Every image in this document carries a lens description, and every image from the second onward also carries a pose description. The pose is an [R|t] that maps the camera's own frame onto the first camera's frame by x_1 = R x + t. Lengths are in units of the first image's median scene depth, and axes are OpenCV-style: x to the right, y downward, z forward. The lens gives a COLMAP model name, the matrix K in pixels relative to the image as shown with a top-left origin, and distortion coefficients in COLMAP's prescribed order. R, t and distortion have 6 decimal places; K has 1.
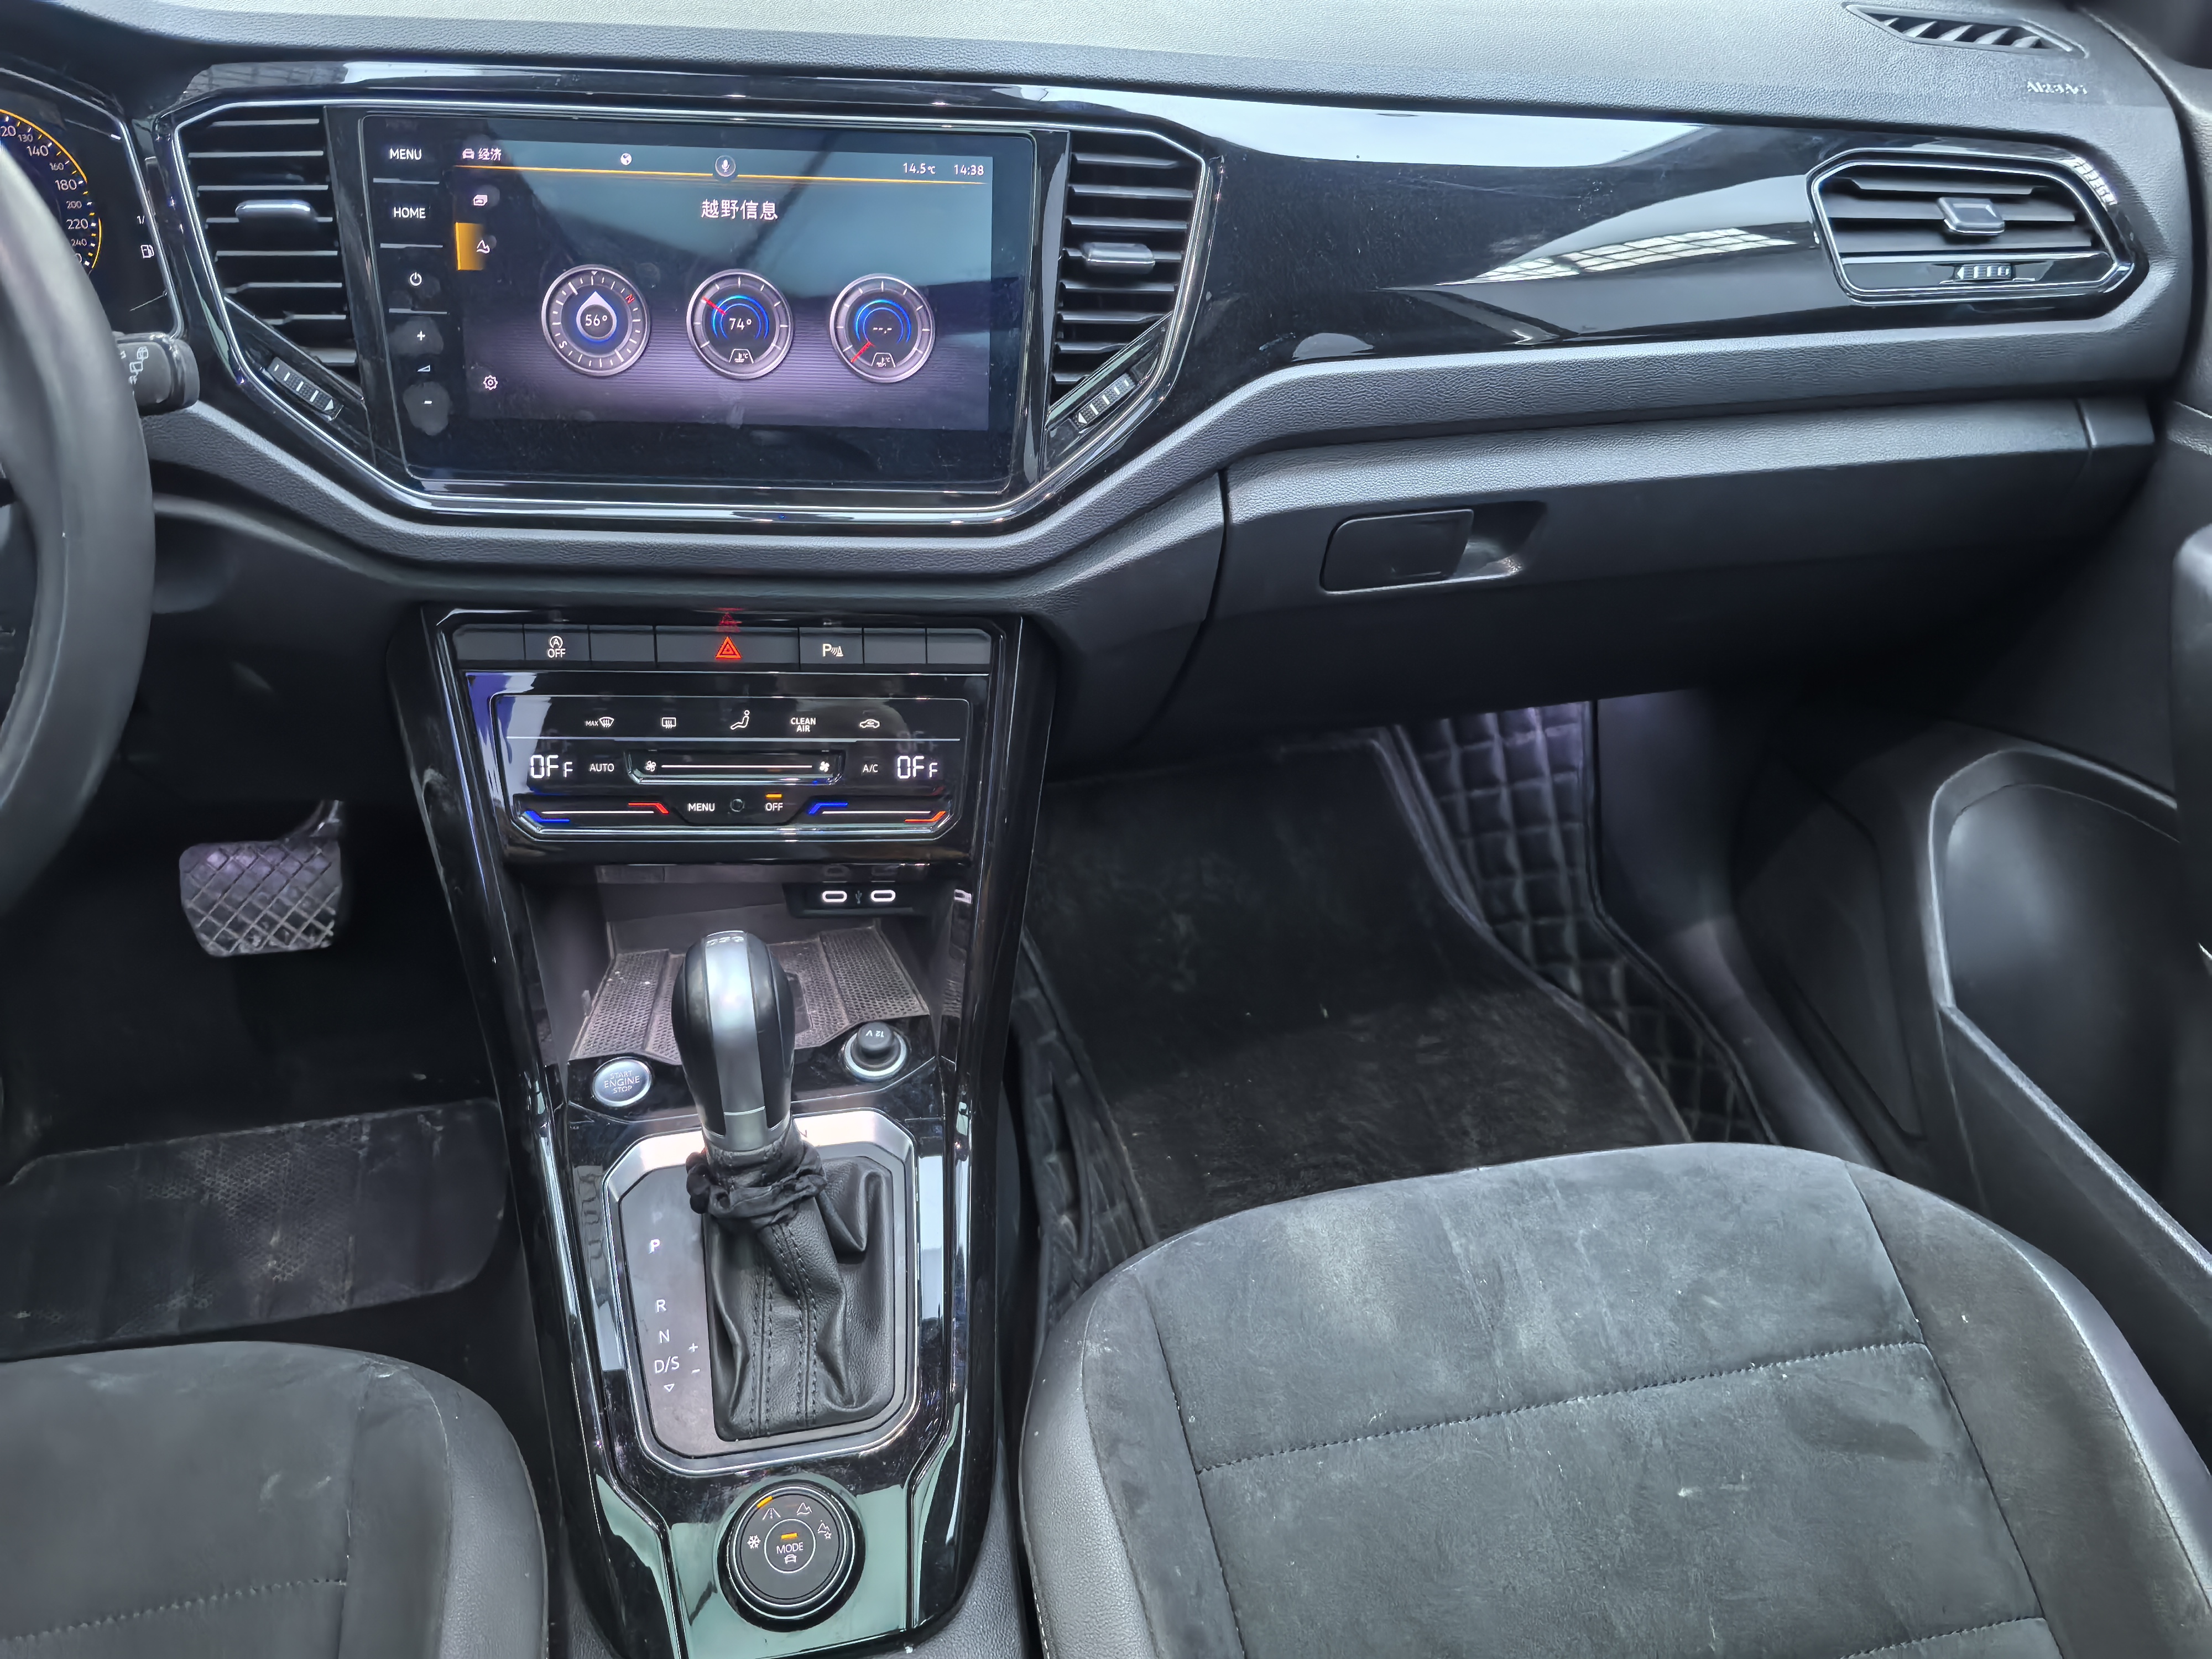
lens RADIAL K [[1767.0, 0, 1102.4], [0, 1767.0, 832.7], [0, 0, 1]] dist [0.076646, -0.133457]
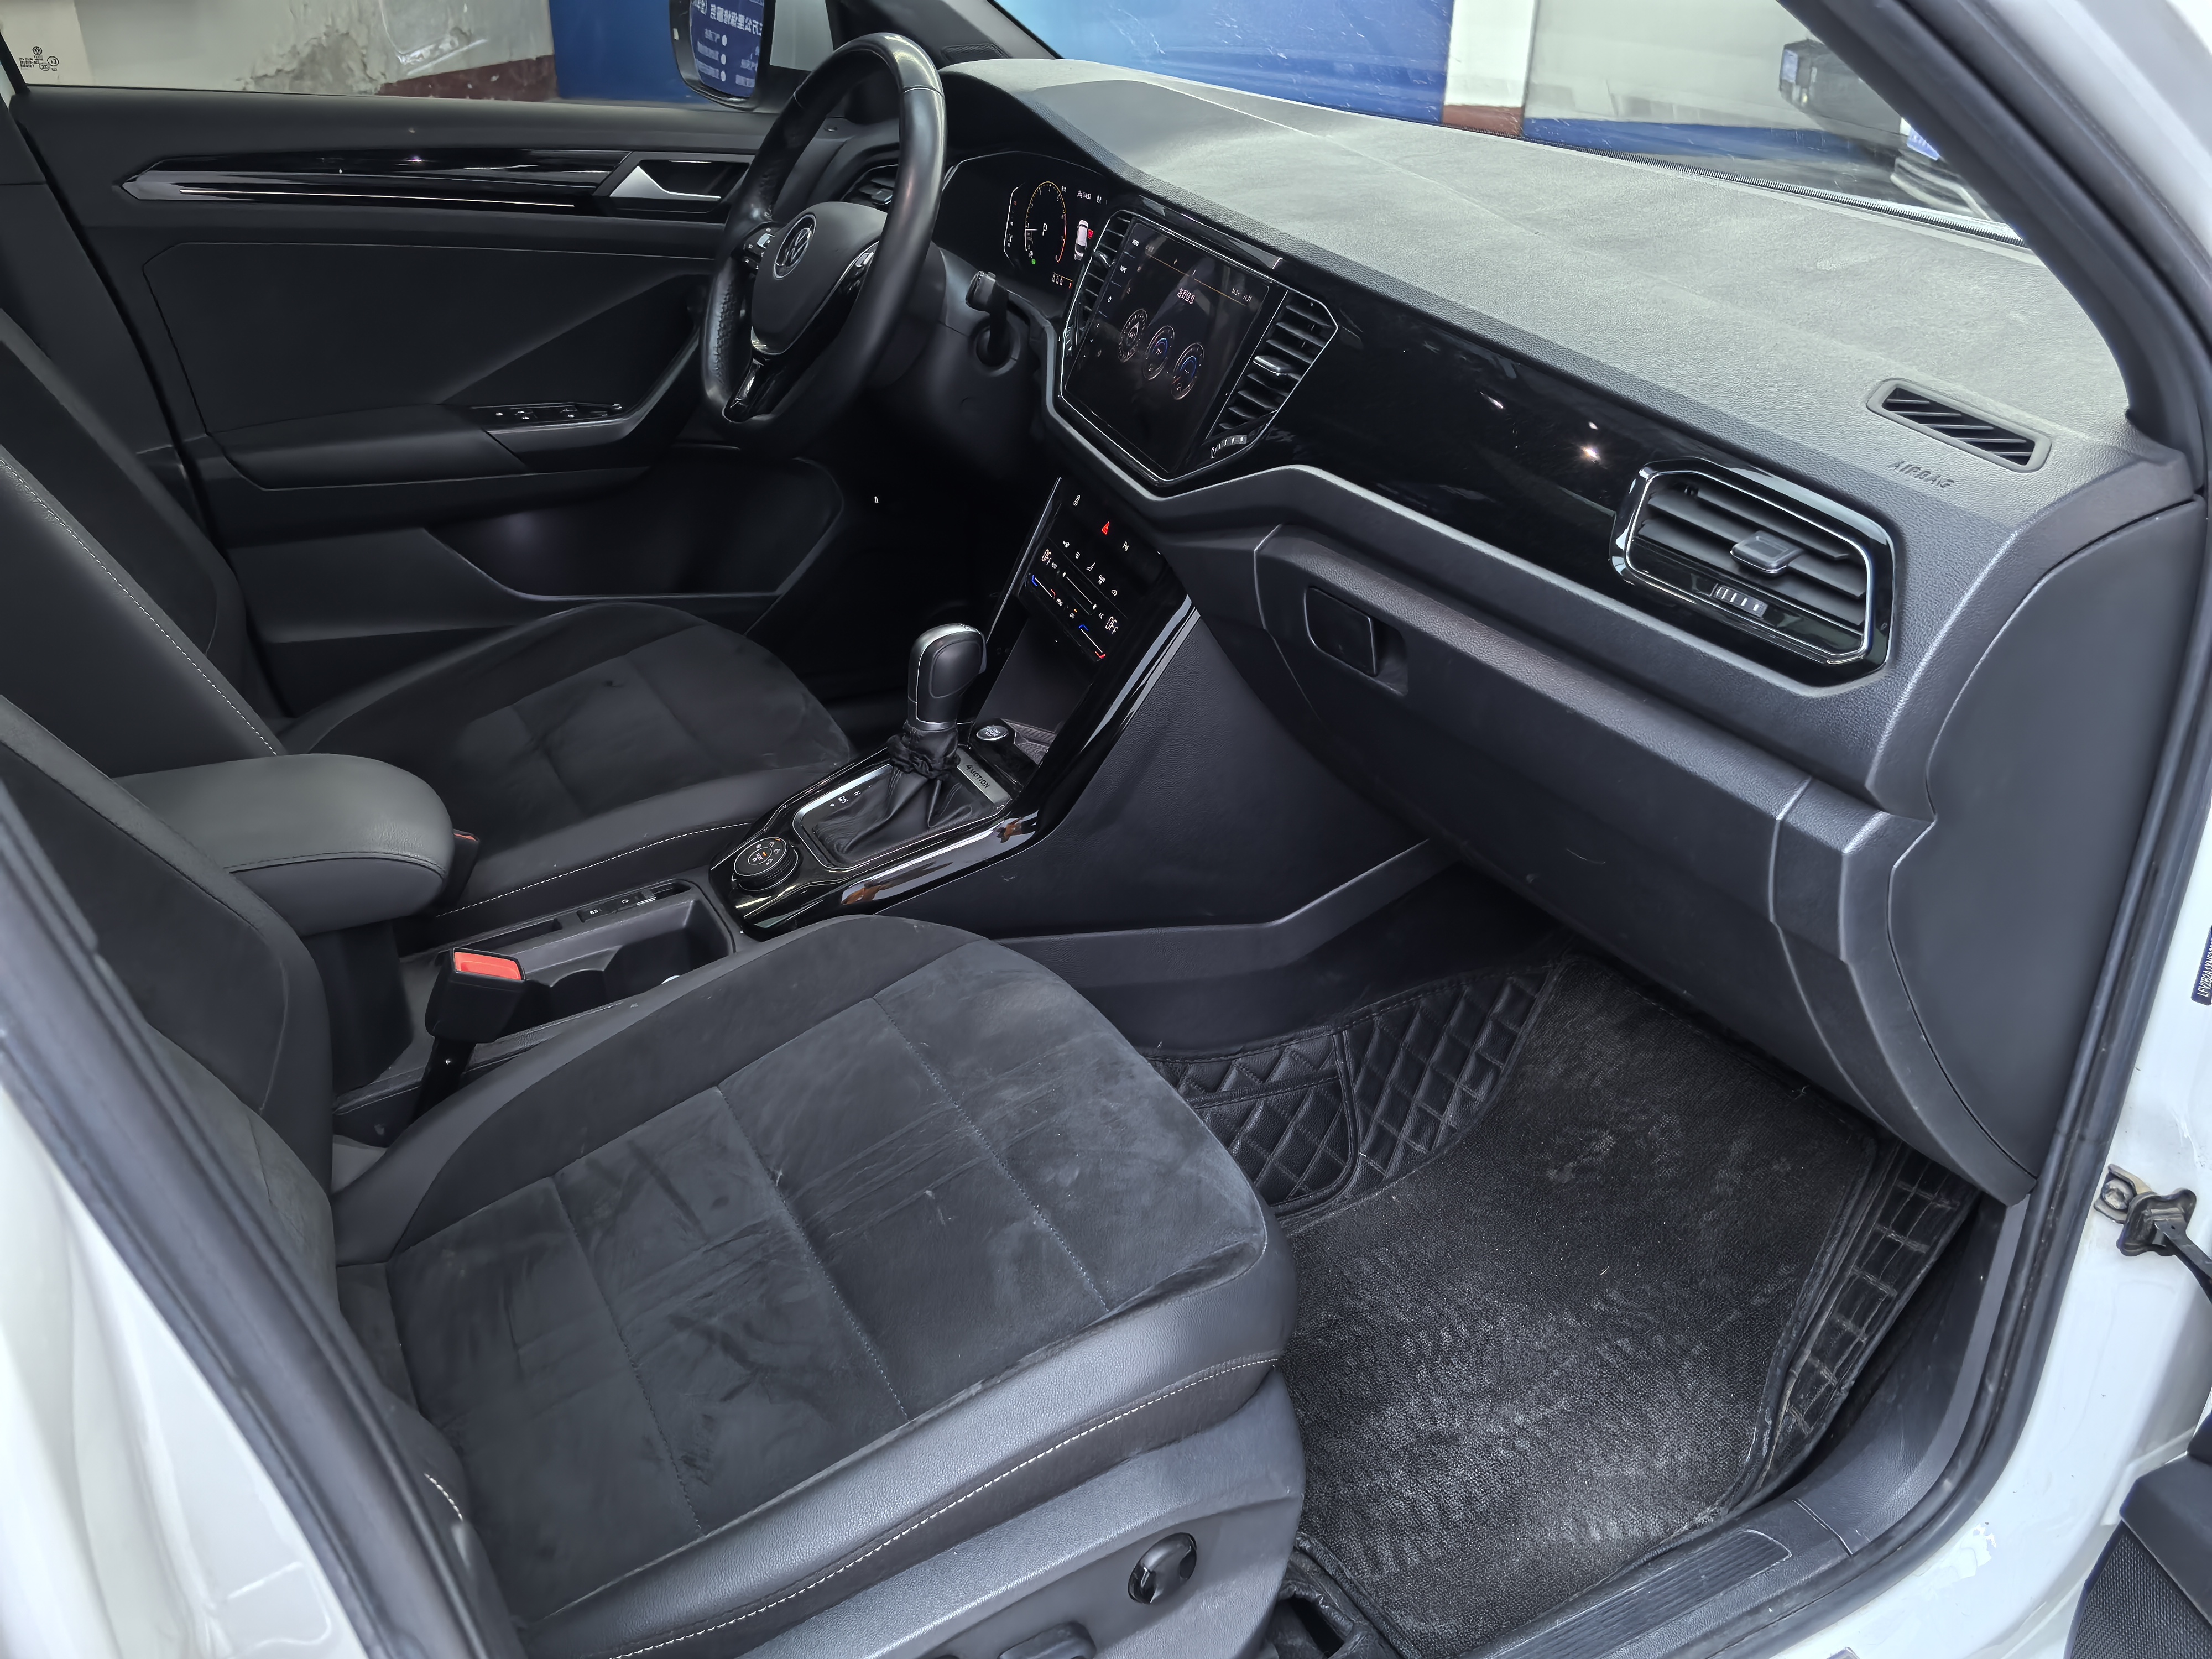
lens RADIAL K [[1782.0, 0, 1113.8], [0, 1782.0, 855.9], [0, 0, 1]] dist [0.080986, -0.171134]
pose [[0.283576, 0.422335, -0.860940, 1.446232], [-0.604708, 0.775545, 0.181266, -0.176764], [0.744253, 0.469215, 0.475316, 0.314251]]
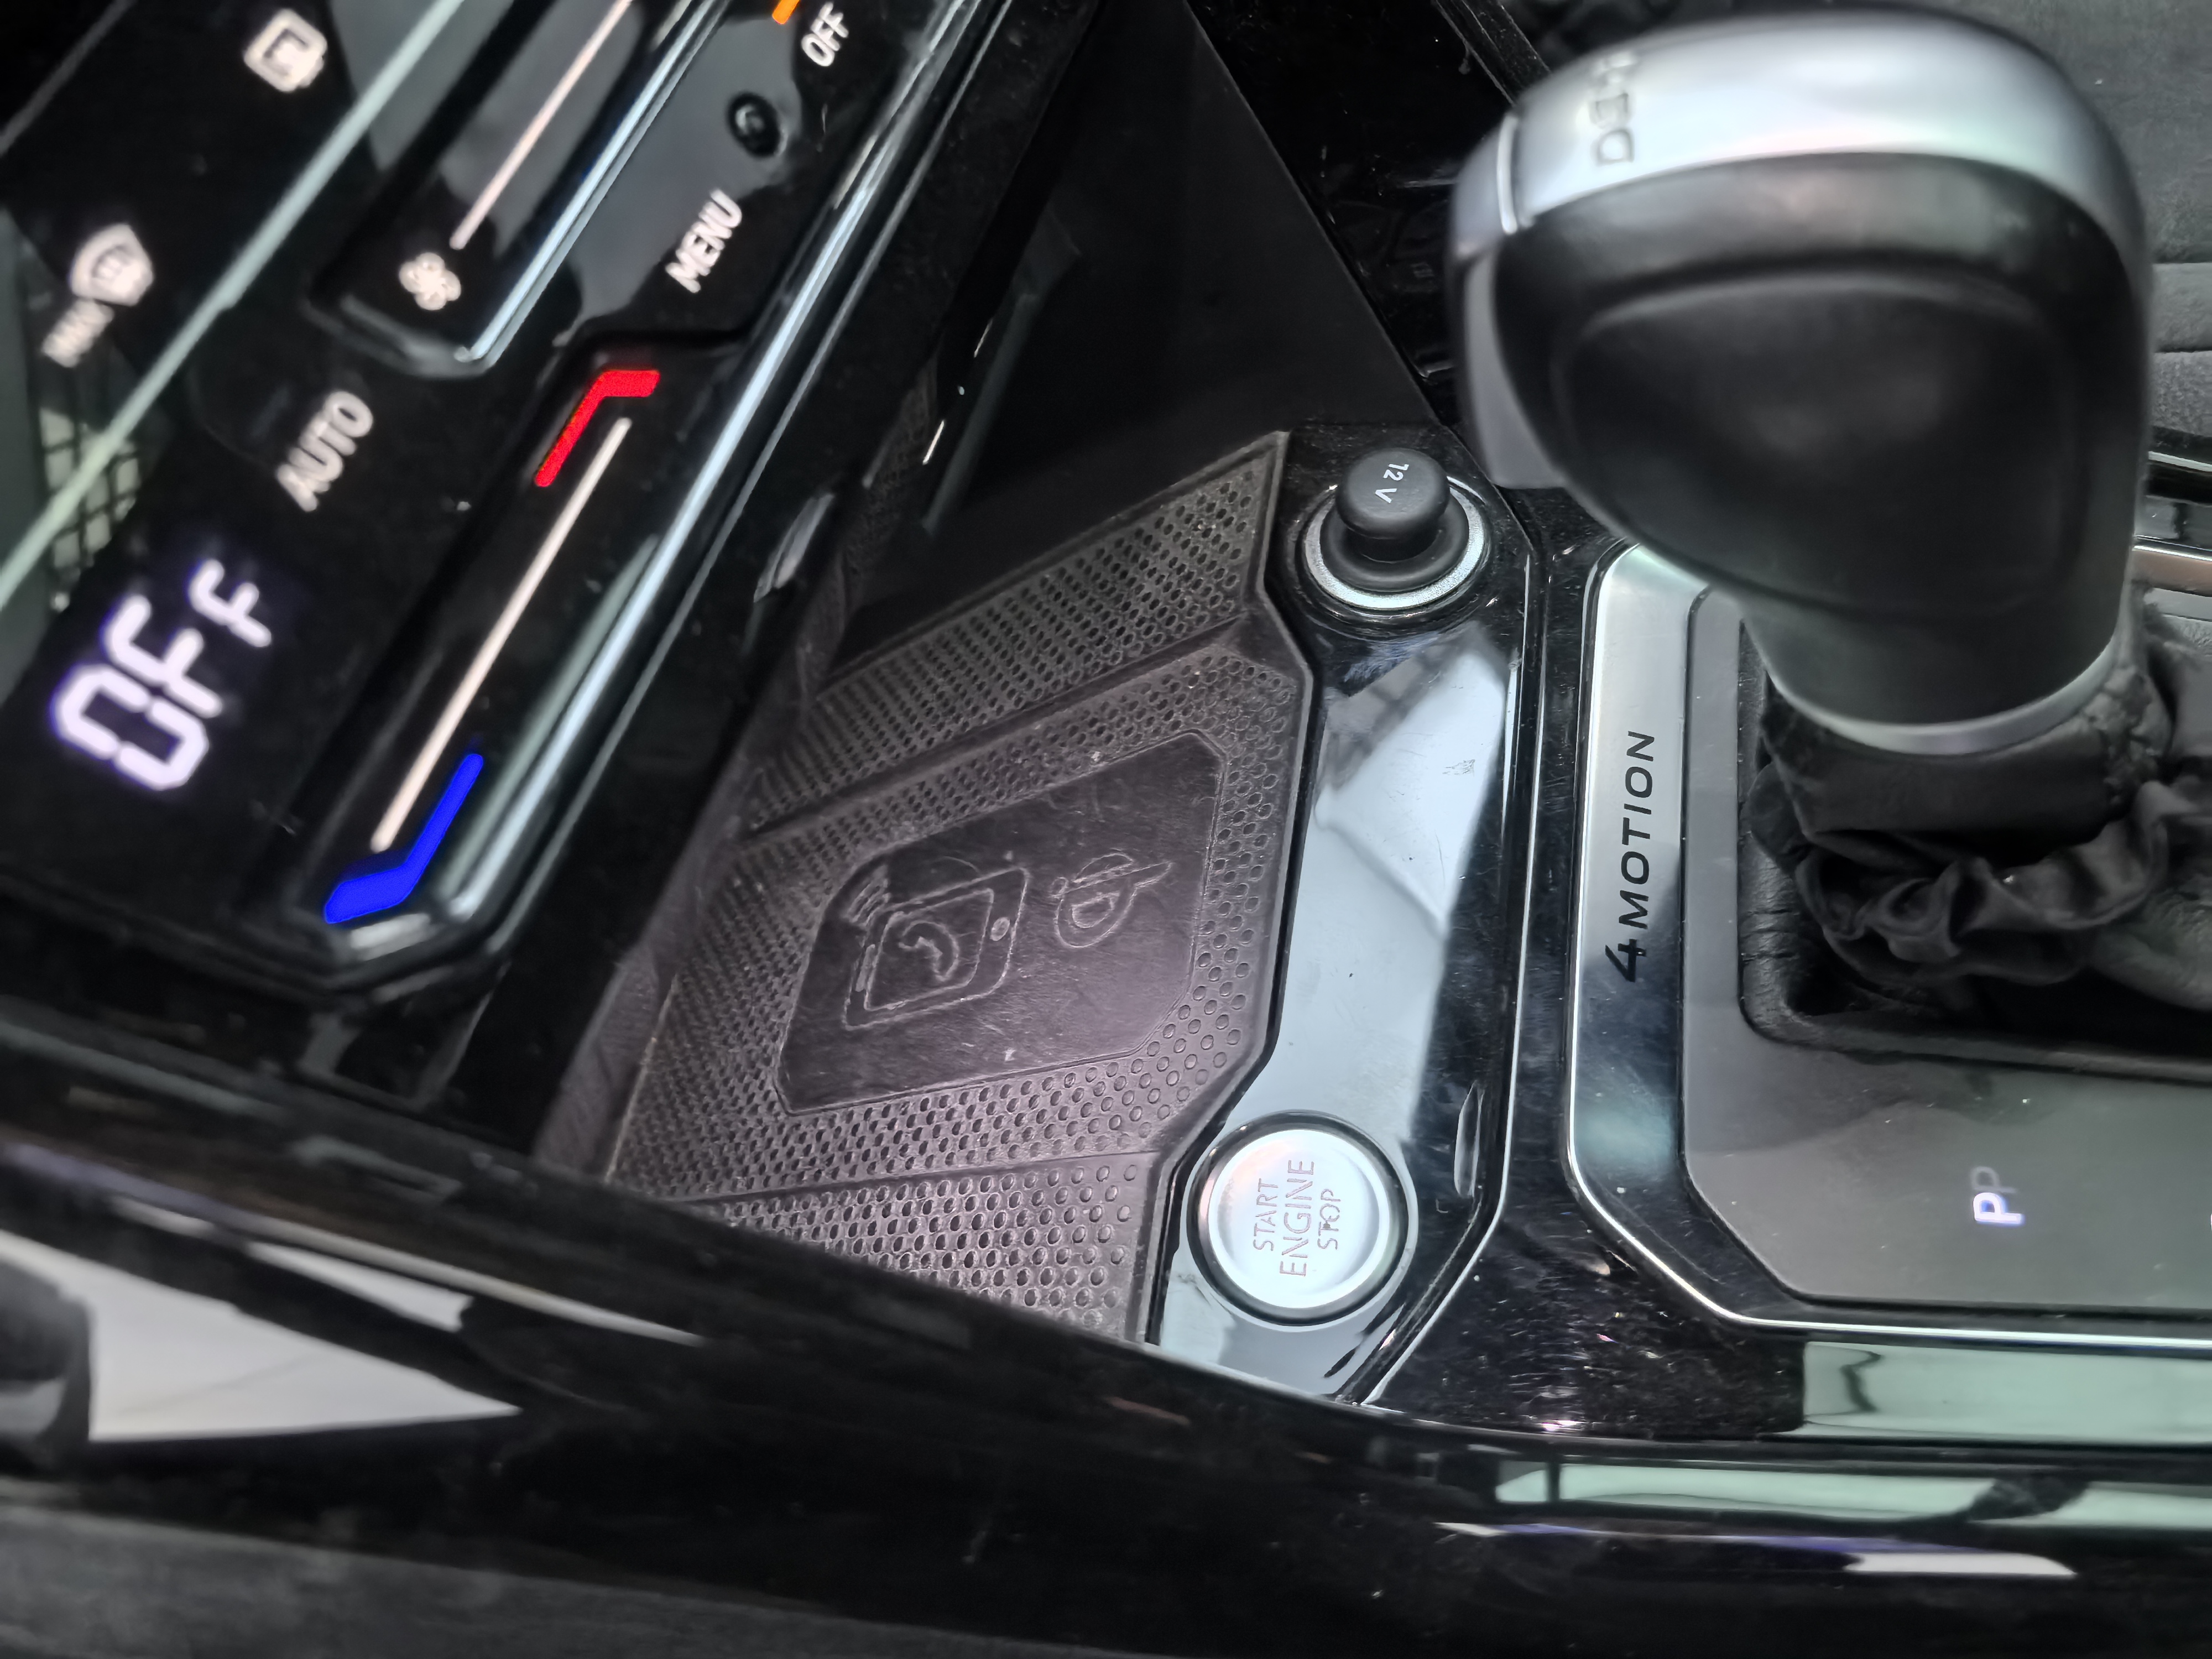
lens RADIAL K [[1782.0, 0, 1113.8], [0, 1782.0, 855.9], [0, 0, 1]] dist [0.080986, -0.171134]
pose [[0.353764, -0.851193, 0.387714, -0.363118], [0.790472, 0.493669, 0.362554, -0.017943], [-0.500005, 0.178219, 0.847486, 0.800020]]
